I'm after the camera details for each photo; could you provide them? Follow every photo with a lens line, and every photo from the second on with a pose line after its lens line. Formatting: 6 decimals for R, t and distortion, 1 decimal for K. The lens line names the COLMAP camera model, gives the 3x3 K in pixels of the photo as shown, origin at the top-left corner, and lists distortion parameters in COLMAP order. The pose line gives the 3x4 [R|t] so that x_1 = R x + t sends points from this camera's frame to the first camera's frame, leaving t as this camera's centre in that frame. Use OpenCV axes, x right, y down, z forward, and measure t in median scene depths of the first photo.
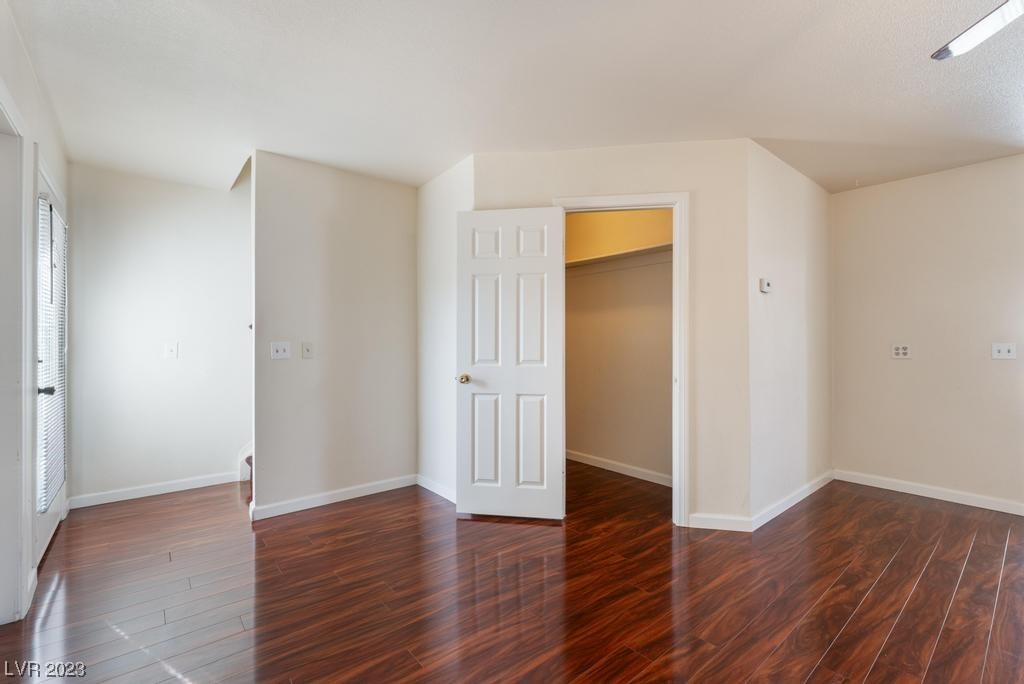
lens RADIAL K [[453.9, 0, 512.0], [0, 453.9, 342.0], [0, 0, 1]] dist [-0.002707, -0.000164]
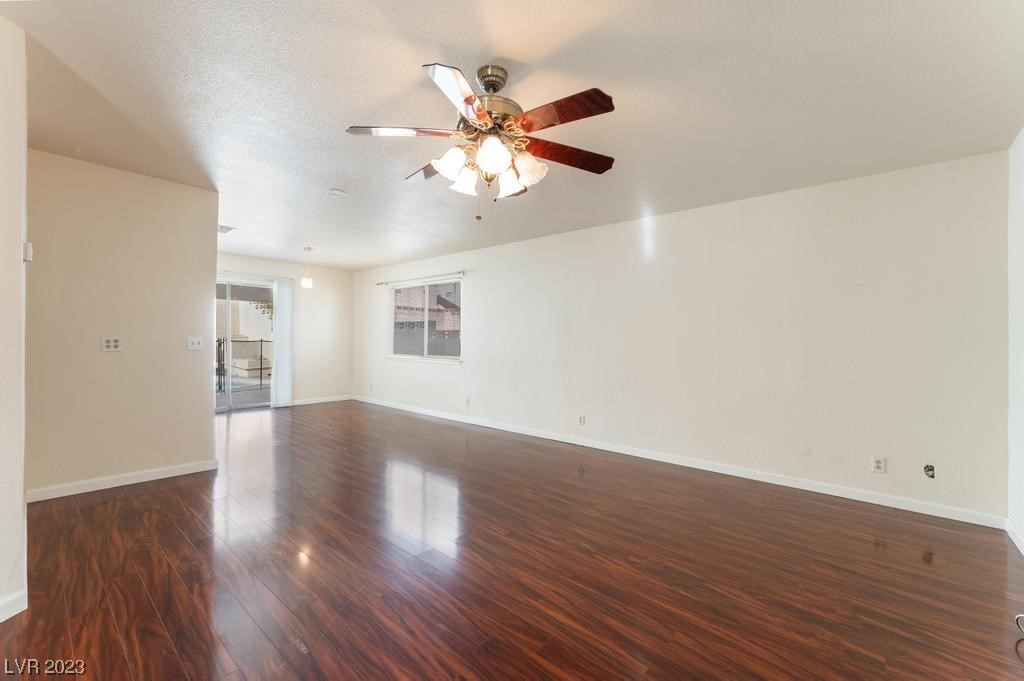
lens RADIAL K [[437.0, 0, 485.4], [0, 437.0, 340.2], [0, 0, 1]] dist [-0.000798, -0.000039]
pose [[-0.150646, -0.000140, 0.988588, -0.220394], [-0.021933, 0.999754, -0.003200, -0.002412], [-0.988344, -0.022165, -0.150612, 0.393466]]
